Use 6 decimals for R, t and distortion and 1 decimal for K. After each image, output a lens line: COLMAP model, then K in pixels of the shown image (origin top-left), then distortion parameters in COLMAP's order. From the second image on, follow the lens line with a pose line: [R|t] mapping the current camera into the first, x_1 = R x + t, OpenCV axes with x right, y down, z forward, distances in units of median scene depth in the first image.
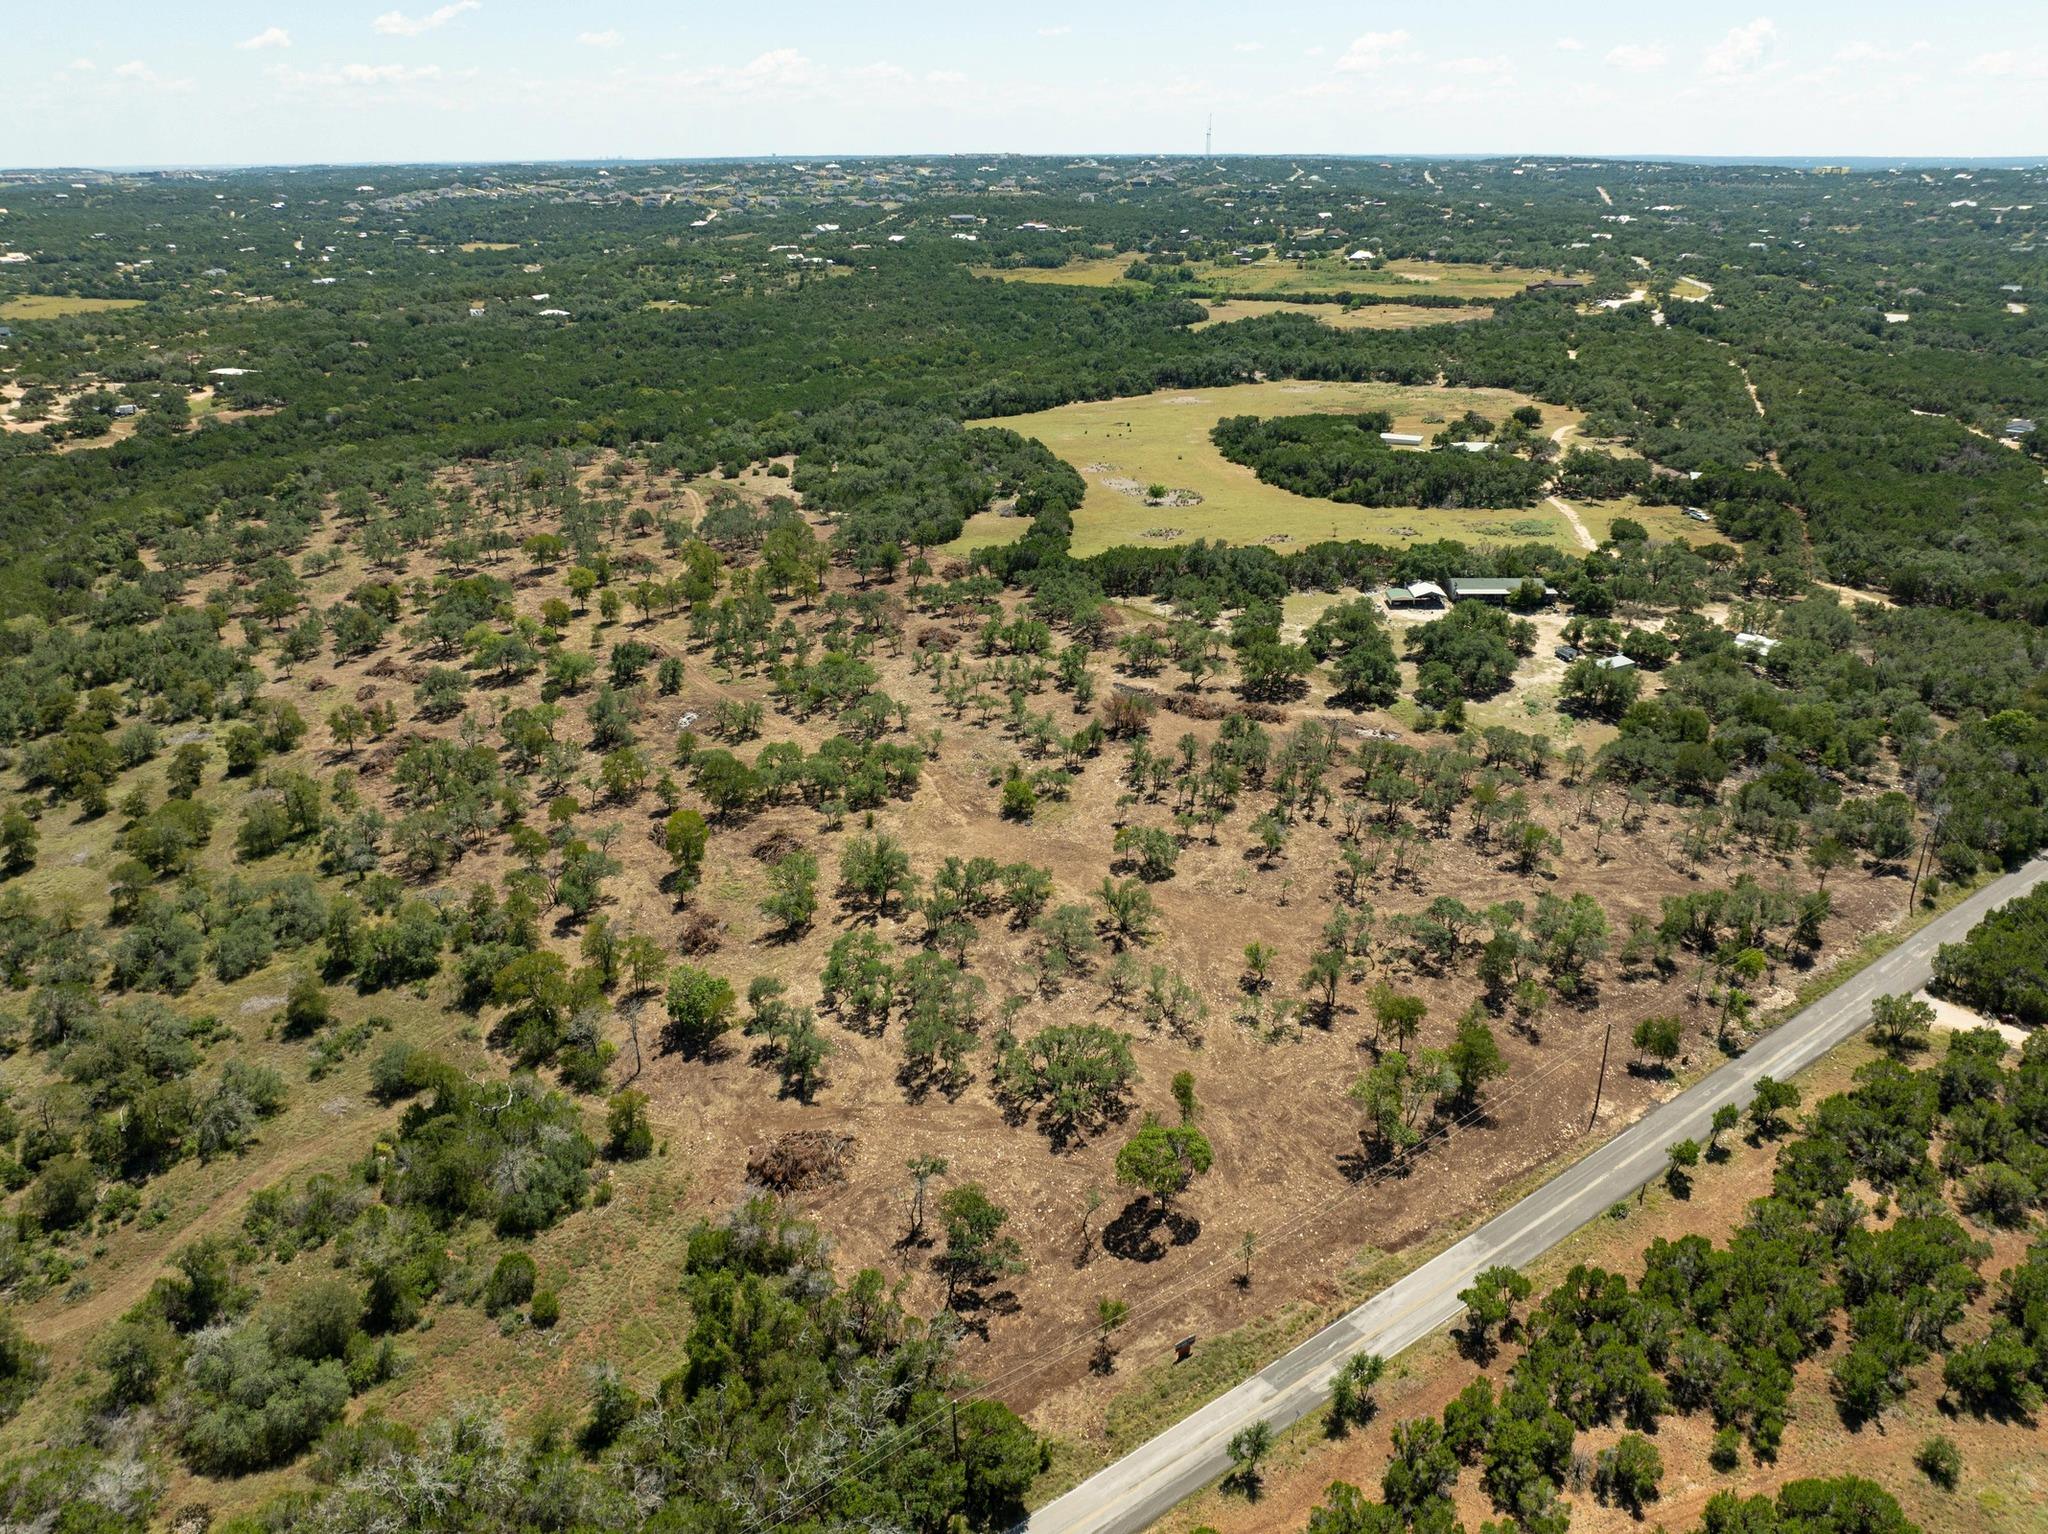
lens RADIAL K [[1474.0, 0, 1044.5], [0, 1474.0, 766.2], [0, 0, 1]] dist [-0.051526, 0.020235]
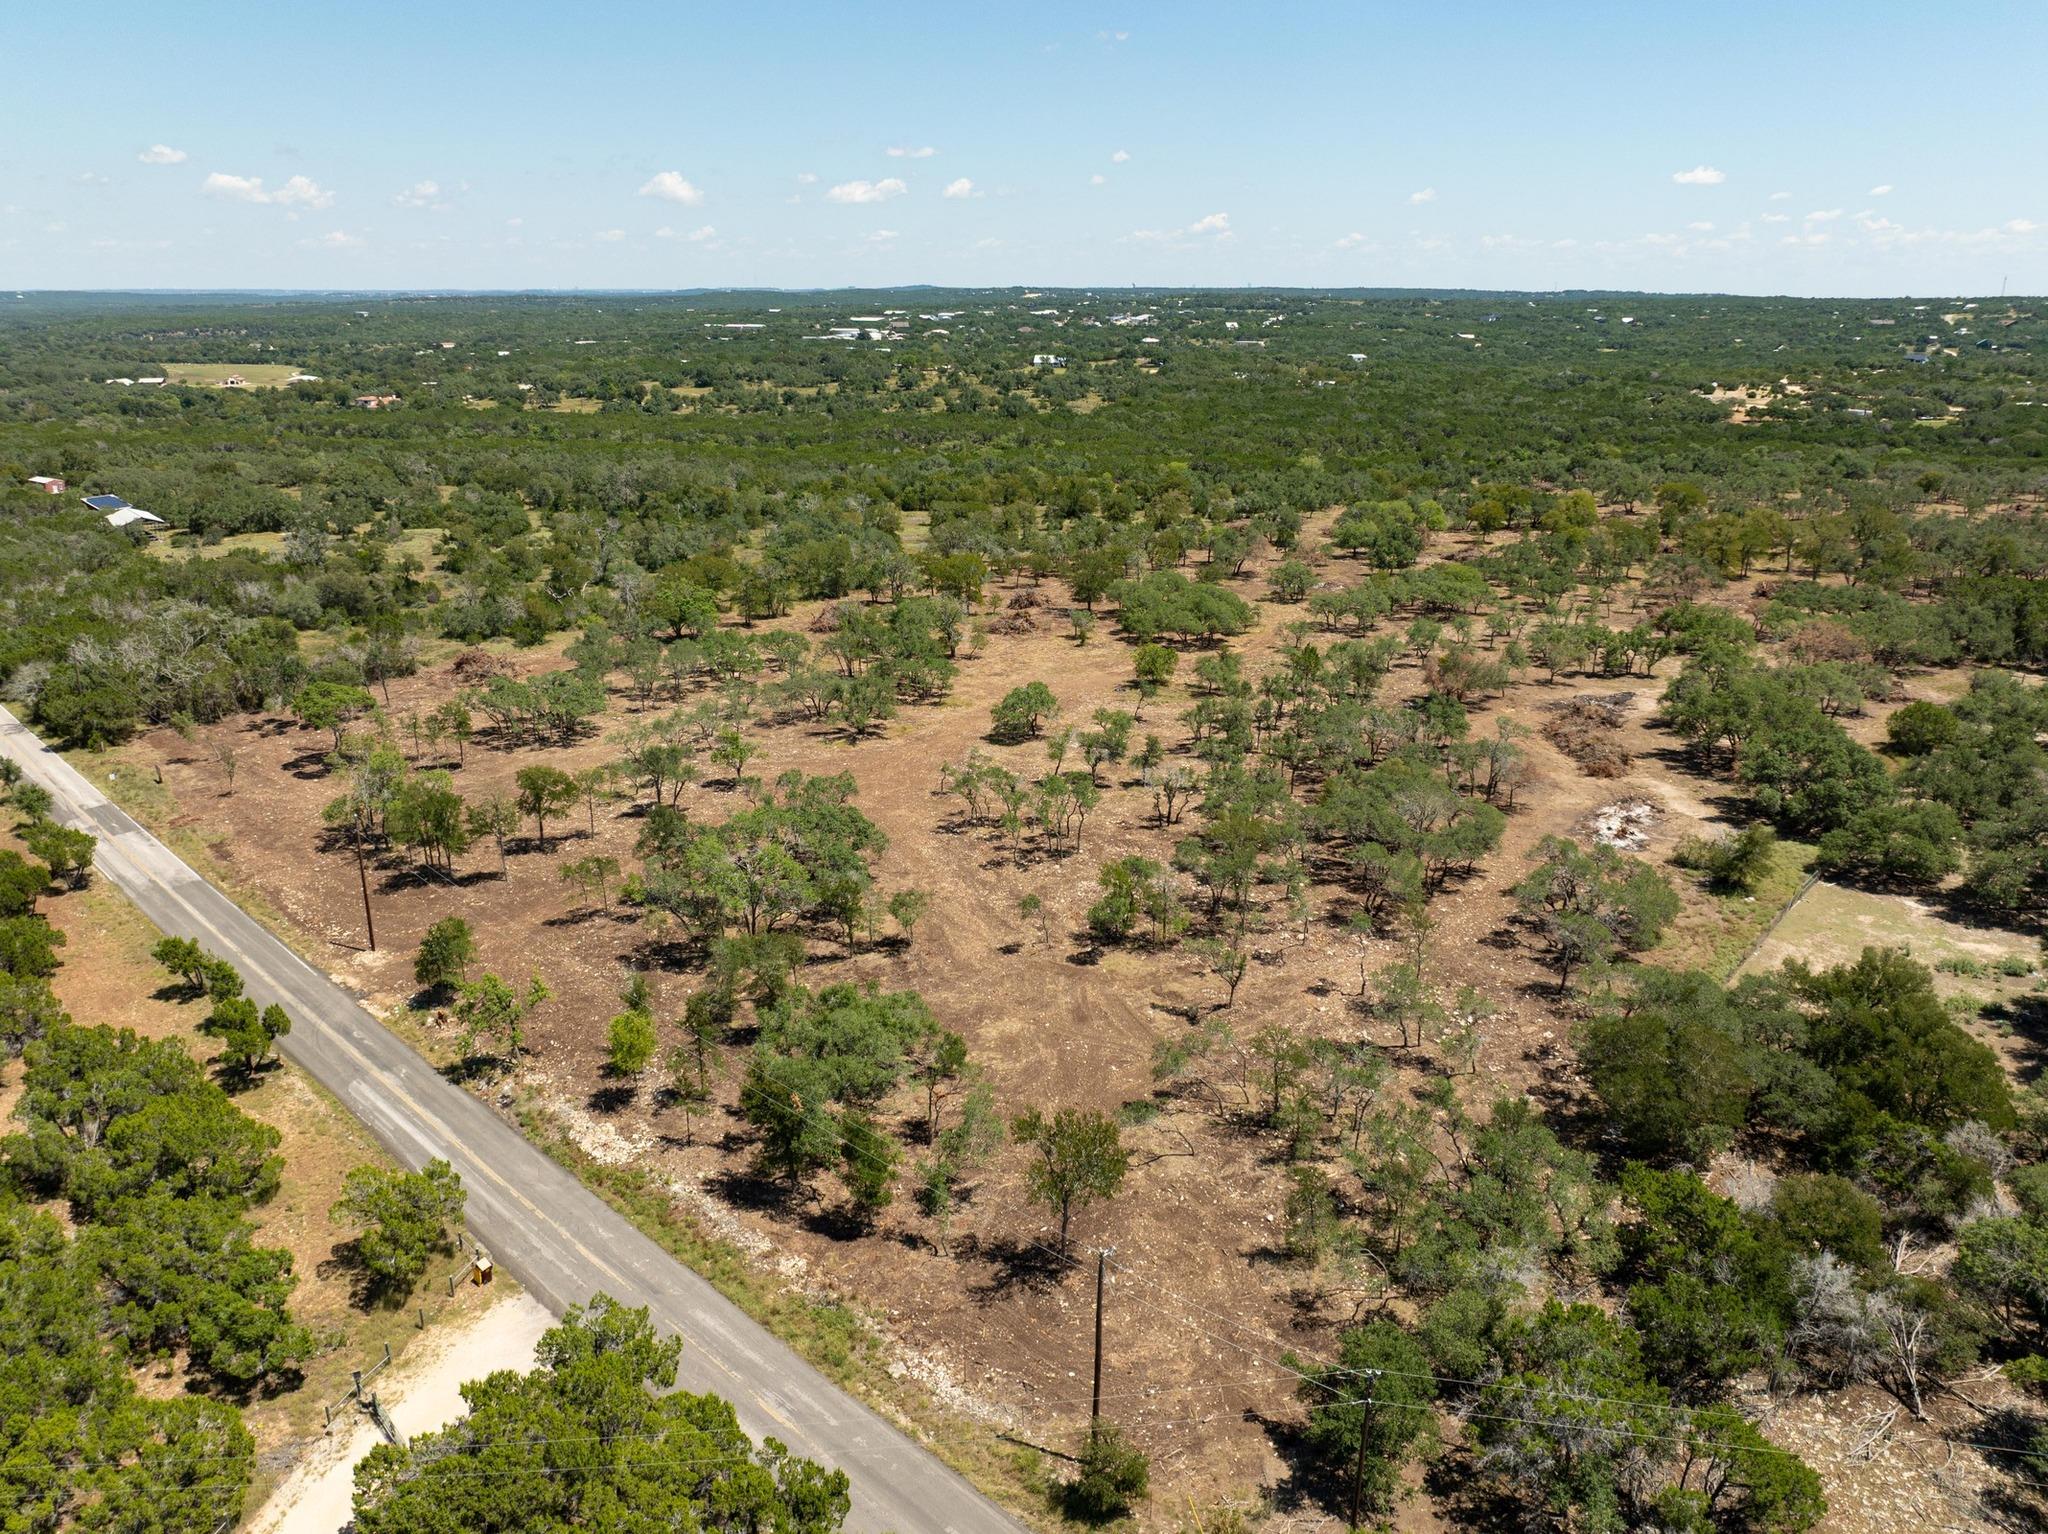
lens RADIAL K [[1474.0, 0, 1025.3], [0, 1474.0, 736.6], [0, 0, 1]] dist [-0.051526, 0.020235]
pose [[0.147641, 0.291493, -0.945111, 0.486605], [-0.392751, 0.894289, 0.214465, -0.058184], [0.907717, 0.339529, 0.246517, 0.501475]]
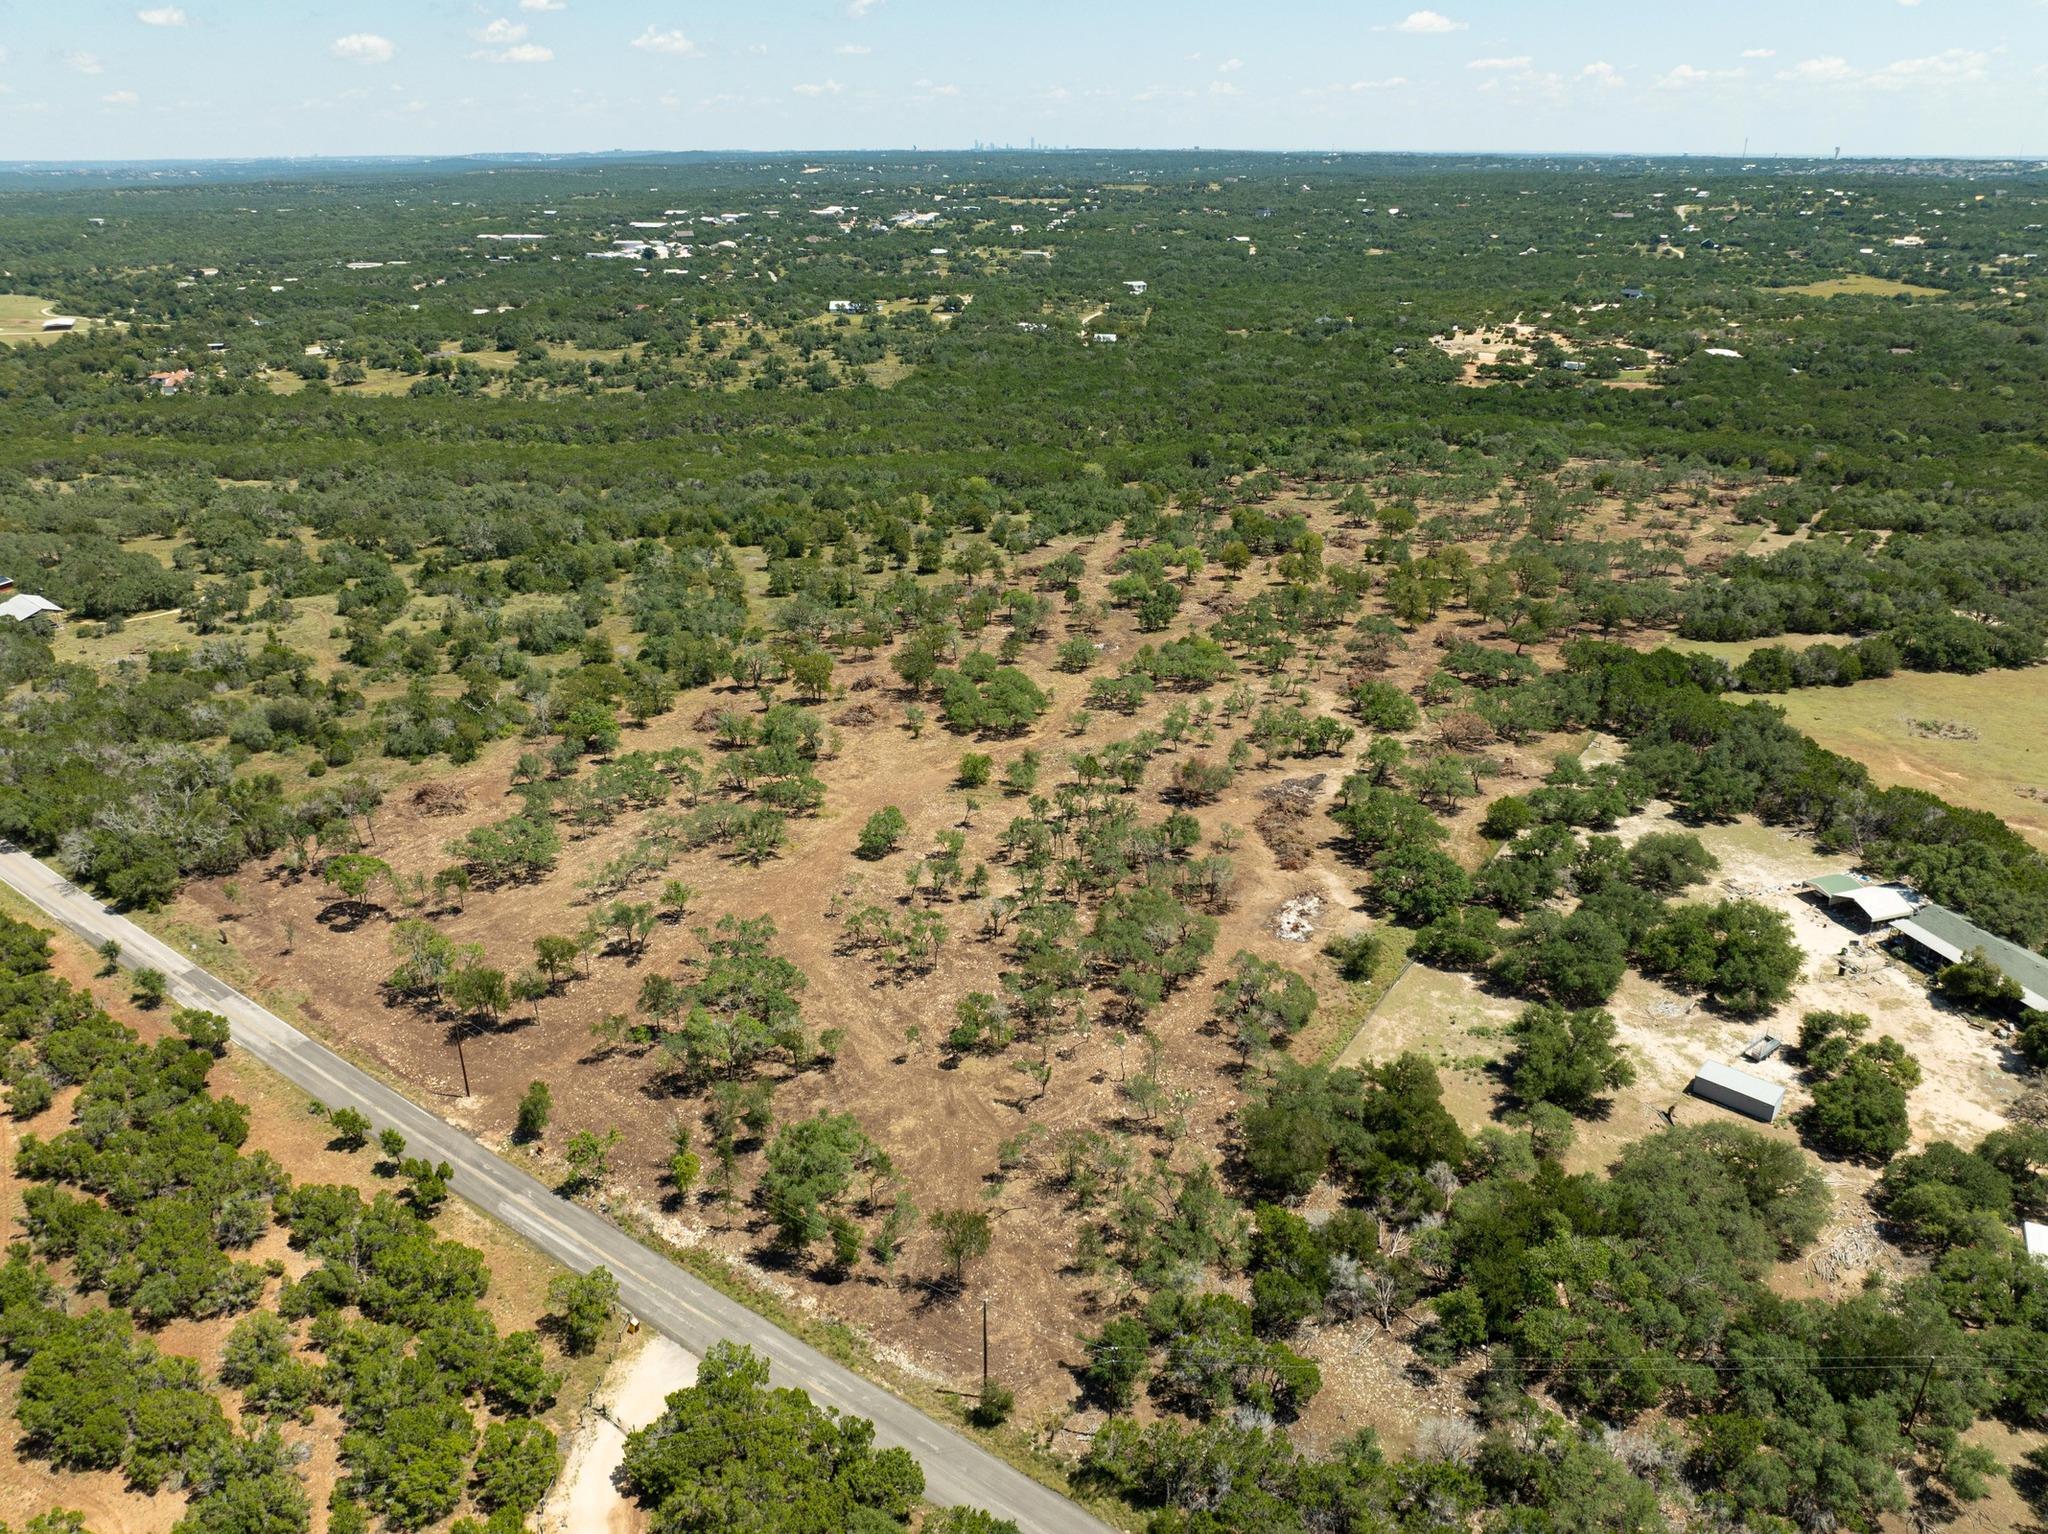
lens RADIAL K [[1474.0, 0, 1025.1], [0, 1474.0, 751.1], [0, 0, 1]] dist [-0.051526, 0.020235]
pose [[0.284790, 0.369491, -0.884517, 0.605202], [-0.371190, 0.893248, 0.253625, -0.178414], [0.883805, 0.256094, 0.391540, 0.411796]]
